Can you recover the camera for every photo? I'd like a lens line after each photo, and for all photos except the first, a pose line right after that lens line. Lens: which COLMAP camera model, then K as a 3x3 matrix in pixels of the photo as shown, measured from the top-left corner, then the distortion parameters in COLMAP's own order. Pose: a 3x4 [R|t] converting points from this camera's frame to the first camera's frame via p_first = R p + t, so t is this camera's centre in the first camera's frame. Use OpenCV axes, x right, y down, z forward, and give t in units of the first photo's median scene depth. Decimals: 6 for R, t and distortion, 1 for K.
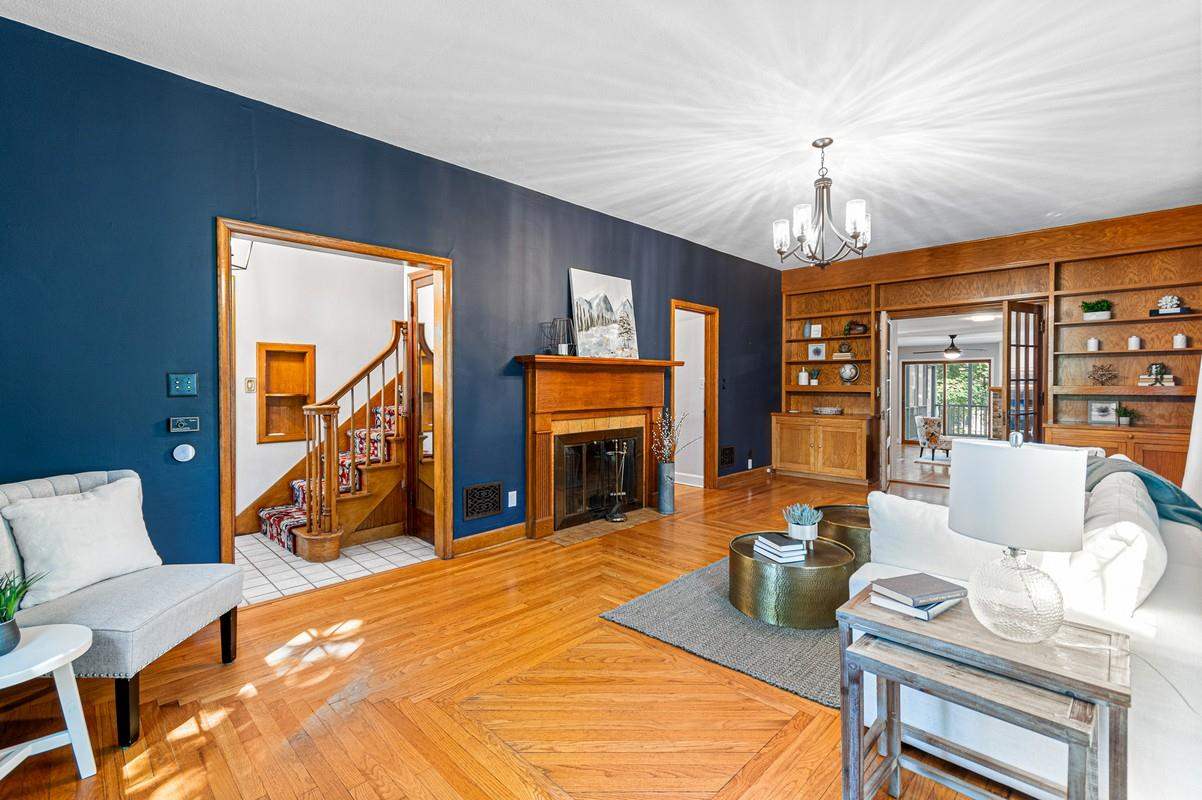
lens RADIAL K [[543.8, 0, 598.1], [0, 543.8, 393.7], [0, 0, 1]] dist [-0.002741, -0.000071]
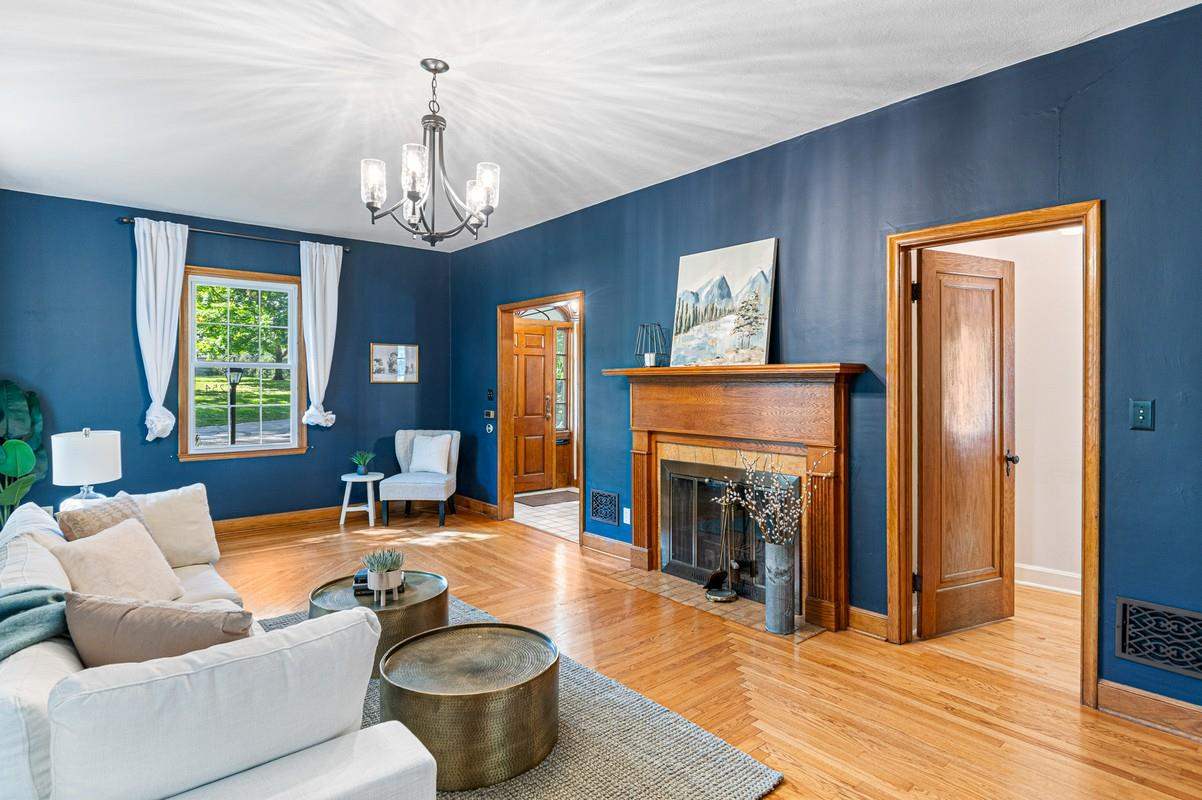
lens RADIAL K [[642.5, 0, 598.5], [0, 642.5, 388.9], [0, 0, 1]] dist [0.003406, -0.003080]
pose [[-0.107665, 0.008939, -0.994147, 0.866606], [-0.020360, 0.999730, 0.011194, -0.040654], [0.993979, 0.021446, -0.107454, 0.931531]]
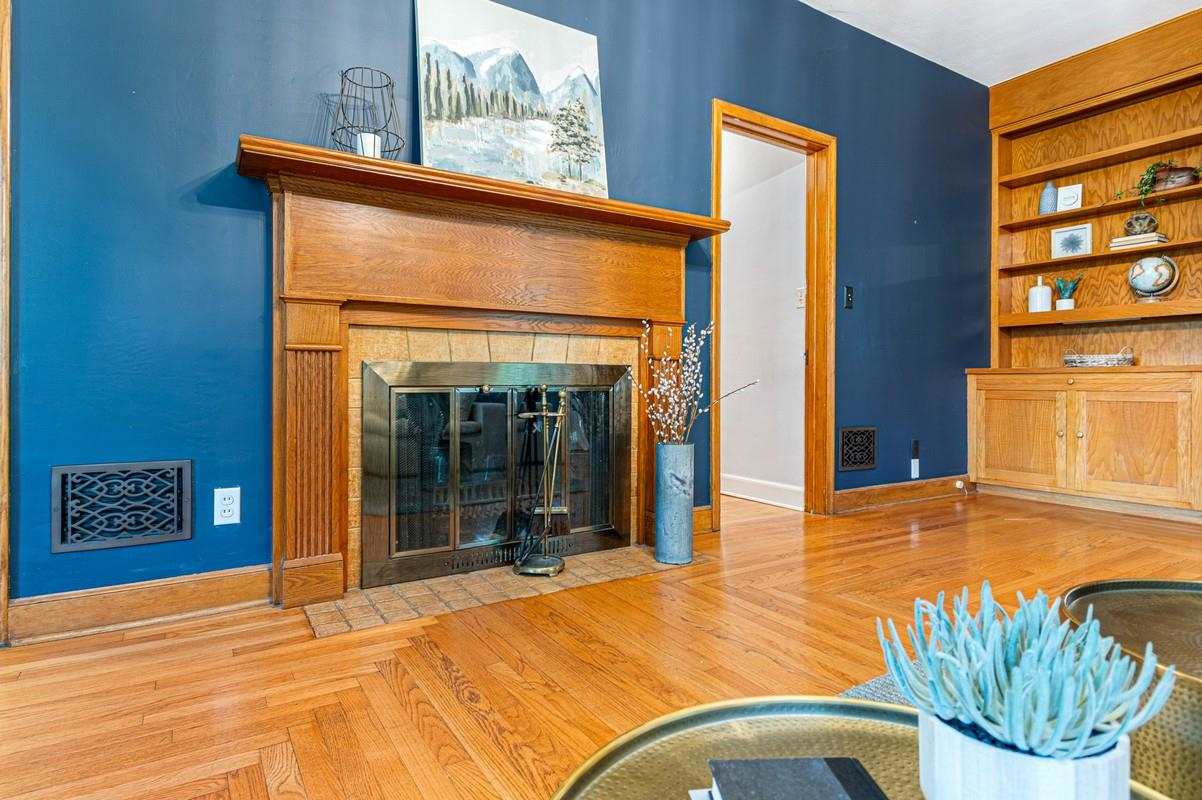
lens RADIAL K [[642.5, 0, 598.3], [0, 642.5, 388.1], [0, 0, 1]] dist [0.003406, -0.003080]
pose [[0.969415, 0.003134, -0.245407, 0.203690], [-0.007015, 0.999864, -0.014942, 0.095404], [0.245326, 0.016207, 0.969305, 0.517395]]
